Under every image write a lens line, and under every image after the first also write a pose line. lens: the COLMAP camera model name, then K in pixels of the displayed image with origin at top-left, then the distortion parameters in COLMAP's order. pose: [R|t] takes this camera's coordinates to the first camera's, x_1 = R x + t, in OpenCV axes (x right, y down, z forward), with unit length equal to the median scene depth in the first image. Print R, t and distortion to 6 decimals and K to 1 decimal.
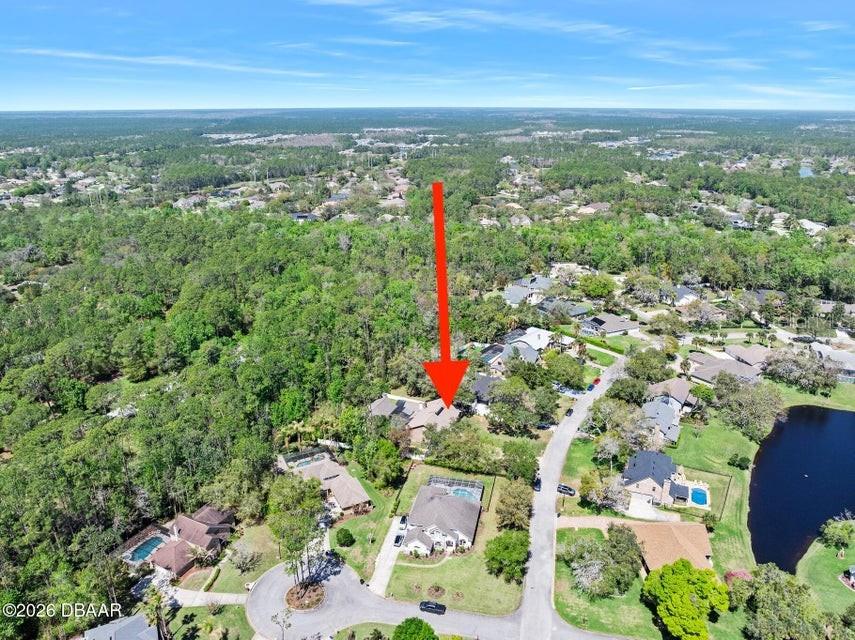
lens RADIAL K [[669.3, 0, 427.5], [0, 669.3, 320.0], [0, 0, 1]] dist [-0.045092, 0.007845]
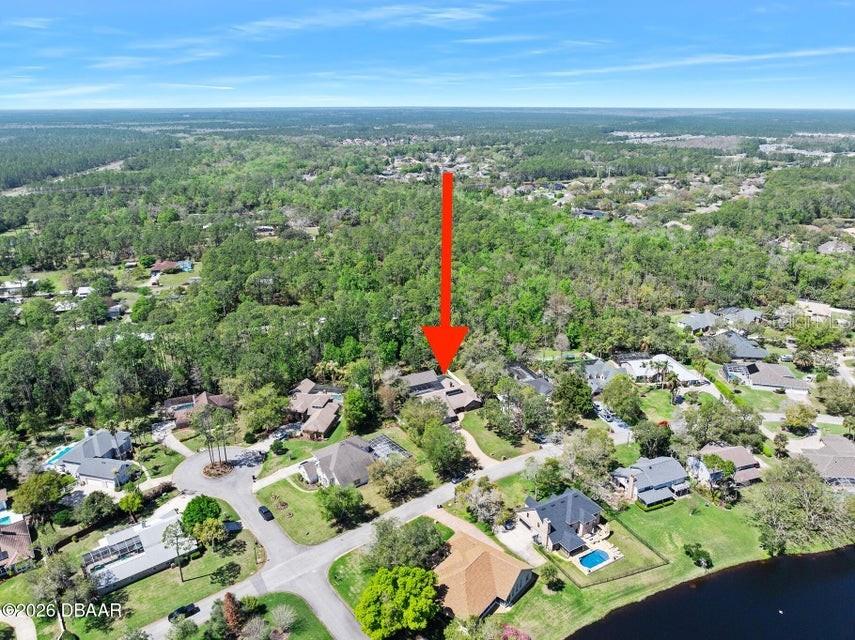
lens RADIAL K [[669.3, 0, 427.5], [0, 669.3, 320.0], [0, 0, 1]] dist [-0.045092, 0.007845]
pose [[0.730457, 0.208777, -0.650265, 0.739452], [-0.206720, 0.975055, 0.080842, -0.060941], [0.650922, 0.075371, 0.755394, 0.181515]]
